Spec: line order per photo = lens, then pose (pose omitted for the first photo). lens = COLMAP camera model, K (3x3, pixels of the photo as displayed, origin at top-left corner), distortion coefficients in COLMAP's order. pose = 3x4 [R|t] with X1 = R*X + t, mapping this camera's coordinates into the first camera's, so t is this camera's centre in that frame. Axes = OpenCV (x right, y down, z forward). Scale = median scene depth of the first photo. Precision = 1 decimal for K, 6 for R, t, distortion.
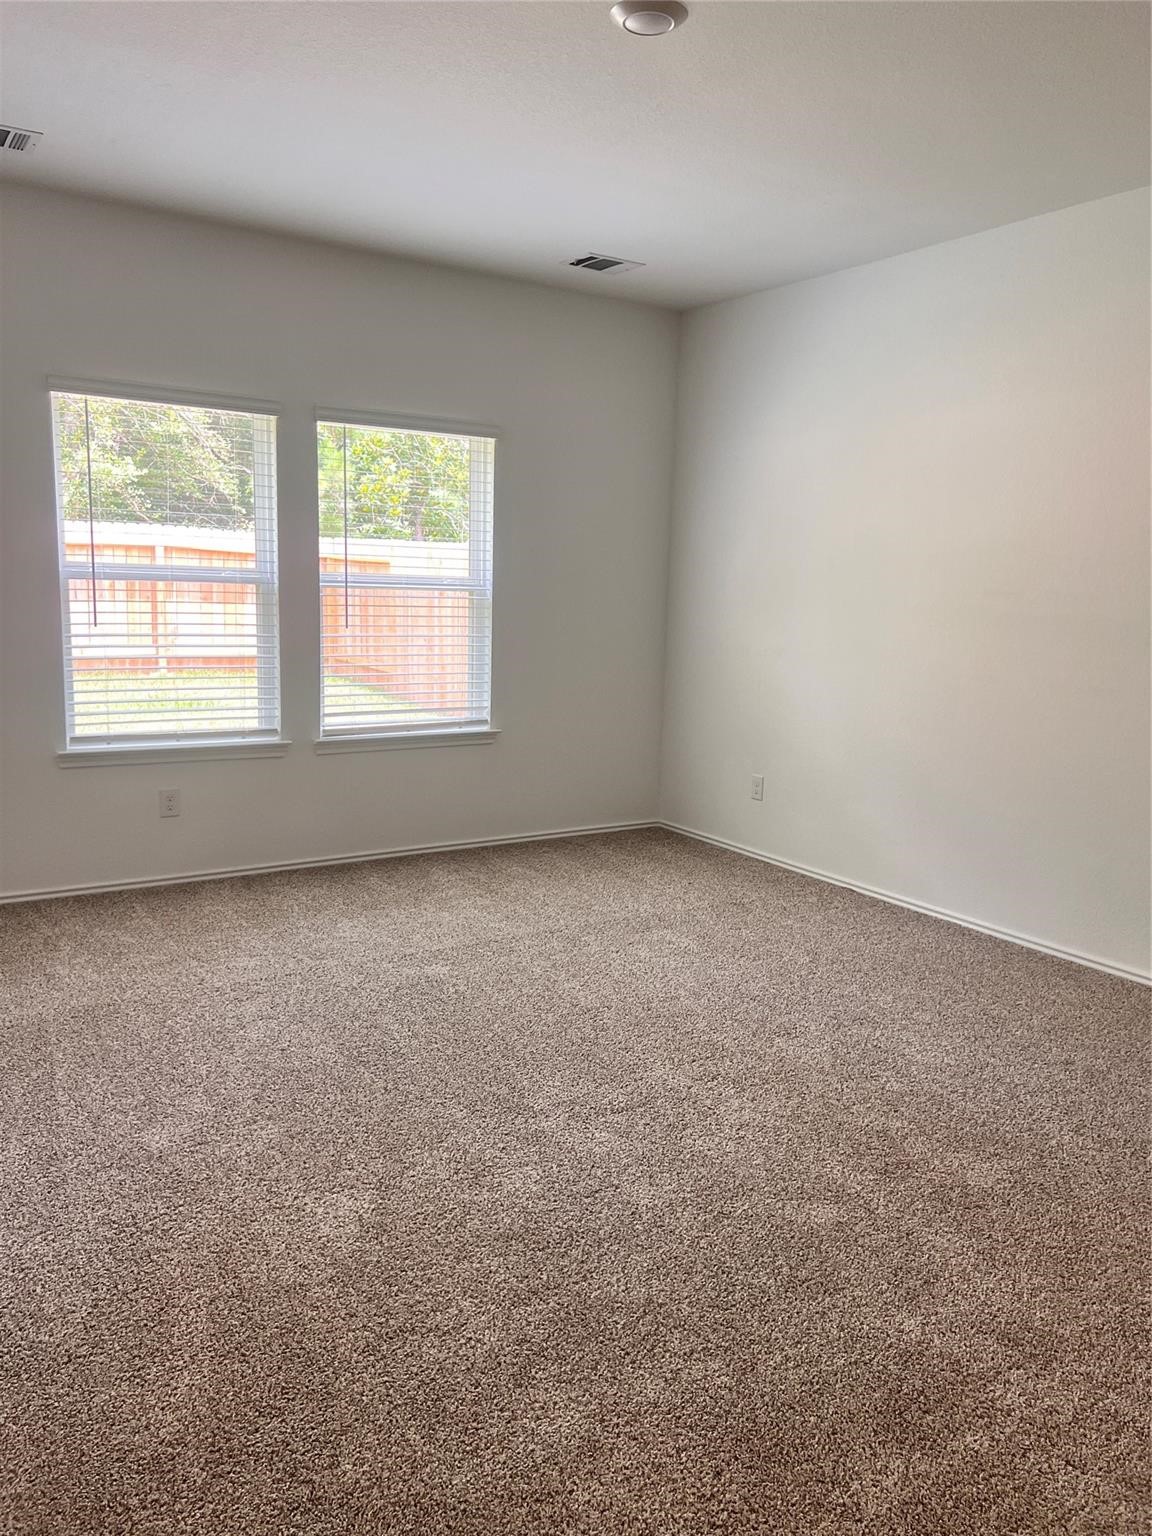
lens RADIAL K [[1168.1, 0, 580.6], [0, 1168.1, 776.8], [0, 0, 1]] dist [0.104805, -0.129415]
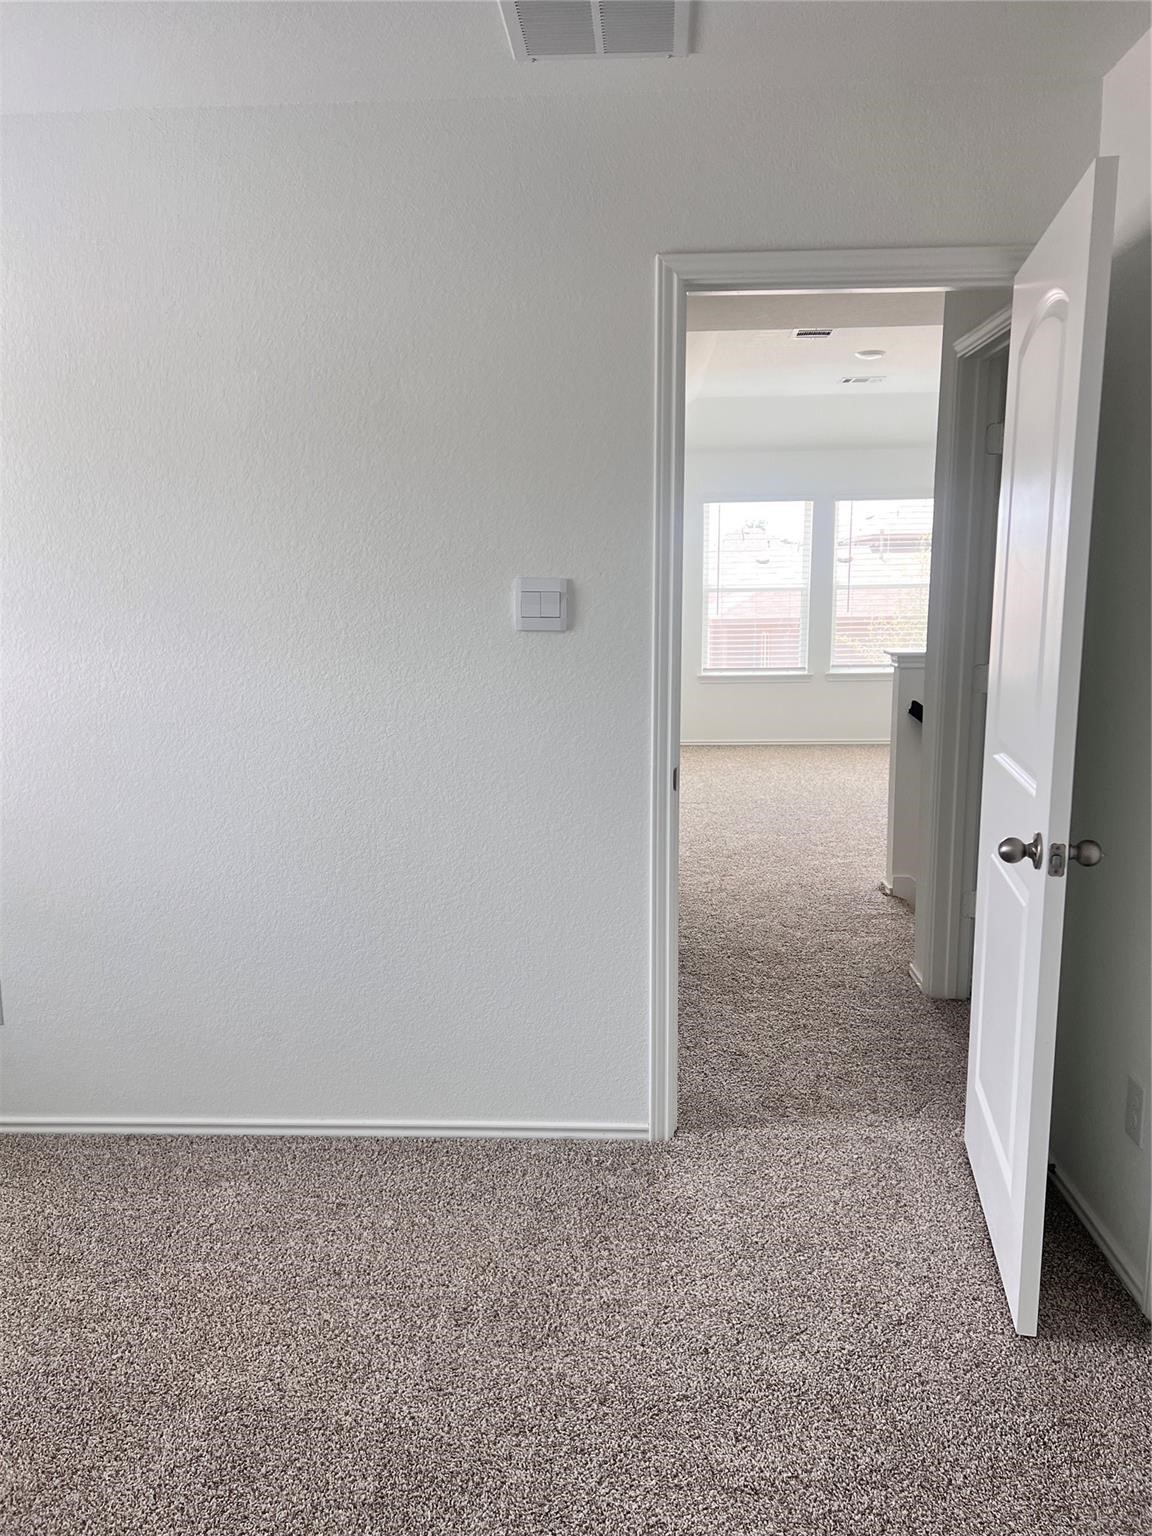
lens RADIAL K [[1168.1, 0, 580.6], [0, 1168.1, 776.8], [0, 0, 1]] dist [0.104805, -0.129415]
pose [[0.811565, 0.057488, -0.581428, 0.574605], [-0.059308, 0.998113, 0.015904, 0.131712], [0.581245, 0.021576, 0.813443, -0.761579]]
